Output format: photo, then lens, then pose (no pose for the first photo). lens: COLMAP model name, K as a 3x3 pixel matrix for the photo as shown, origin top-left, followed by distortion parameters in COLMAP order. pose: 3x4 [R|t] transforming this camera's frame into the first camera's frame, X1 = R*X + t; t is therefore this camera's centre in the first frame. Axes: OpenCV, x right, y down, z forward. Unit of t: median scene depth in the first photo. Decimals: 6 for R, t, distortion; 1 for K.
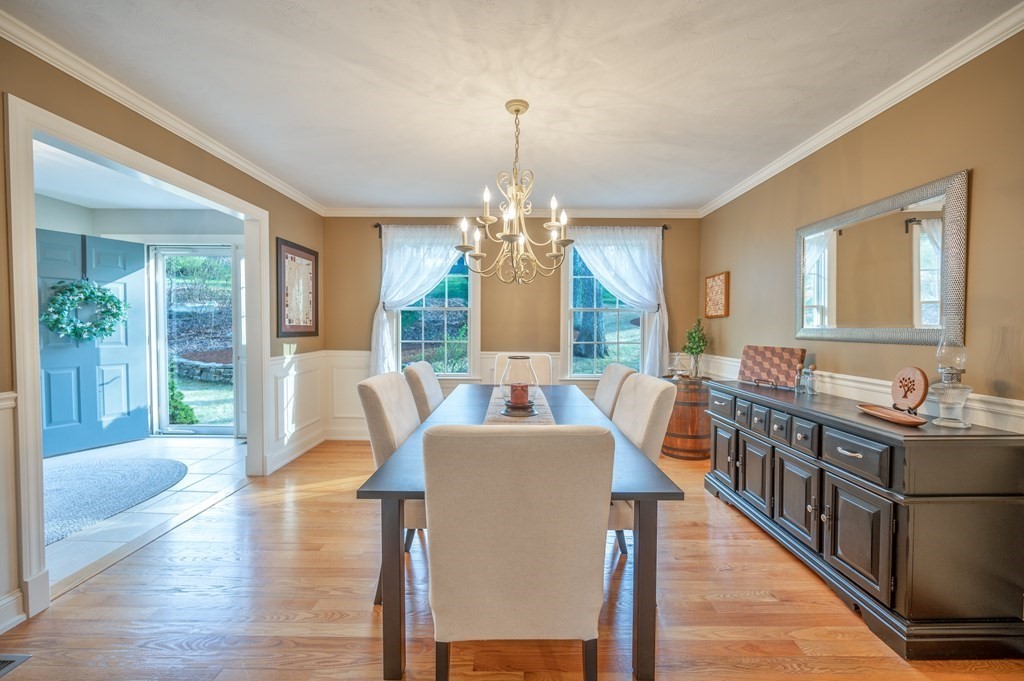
lens RADIAL K [[406.2, 0, 516.9], [0, 406.2, 343.0], [0, 0, 1]] dist [-0.001485, 0.000063]
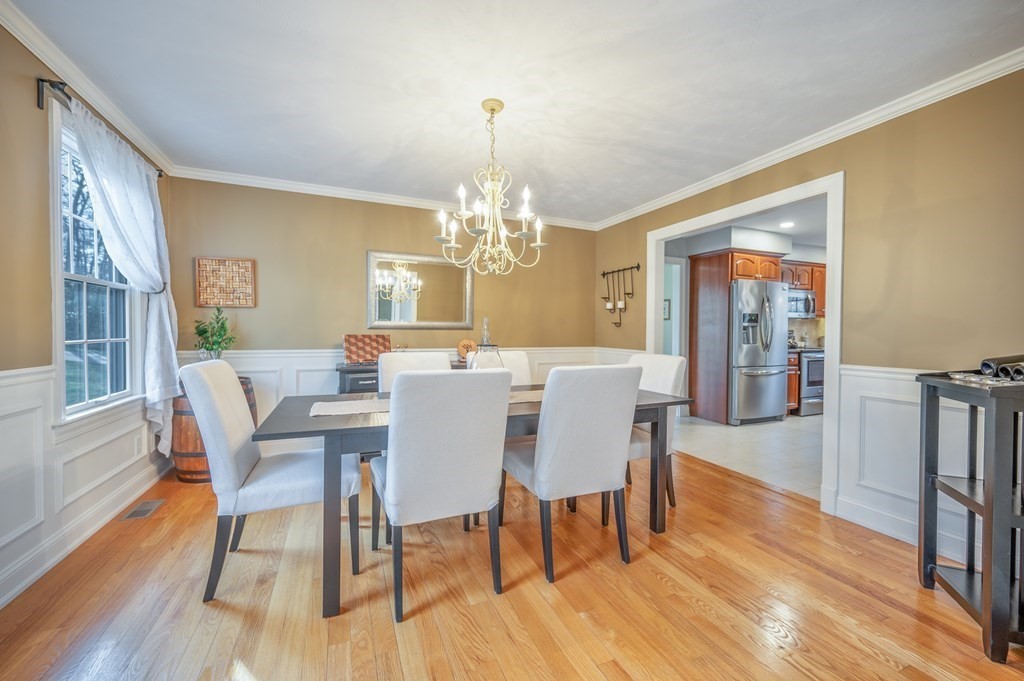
lens RADIAL K [[406.2, 0, 514.5], [0, 406.2, 340.8], [0, 0, 1]] dist [-0.001485, 0.000063]
pose [[-0.398658, -0.025162, 0.916754, -0.760116], [0.026236, 0.998902, 0.038826, -0.009403], [-0.916724, 0.039530, -0.397560, 1.055237]]
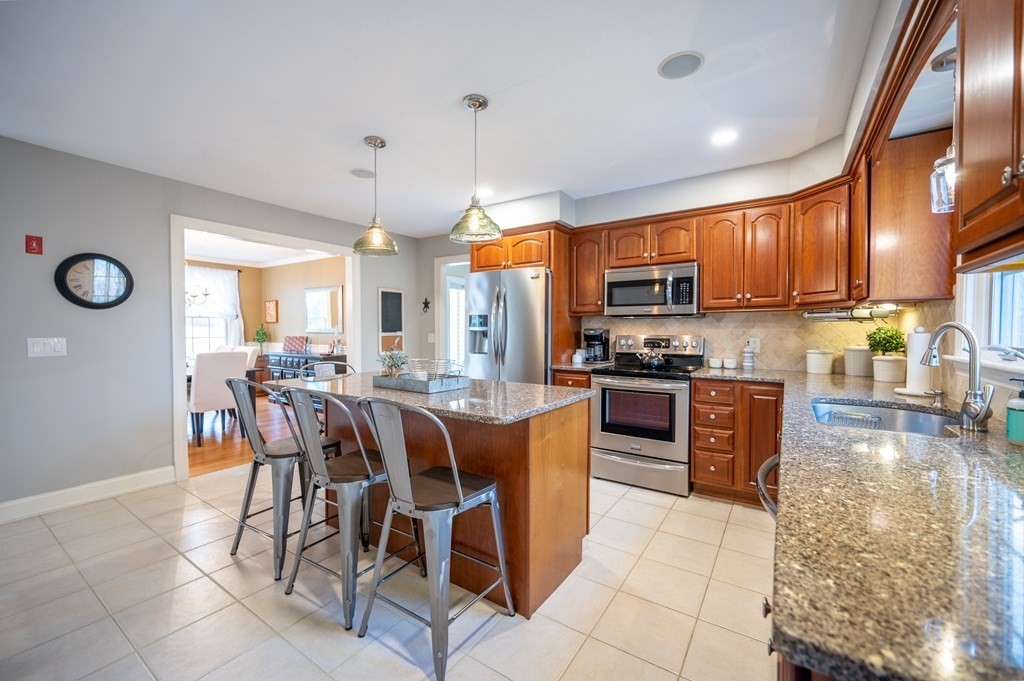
lens RADIAL K [[406.2, 0, 517.6], [0, 406.2, 340.7], [0, 0, 1]] dist [-0.001485, 0.000063]
pose [[0.542306, -0.023489, 0.839853, -0.655157], [0.027050, 0.999579, 0.010490, 0.042851], [-0.839745, 0.017029, 0.542713, -1.352533]]
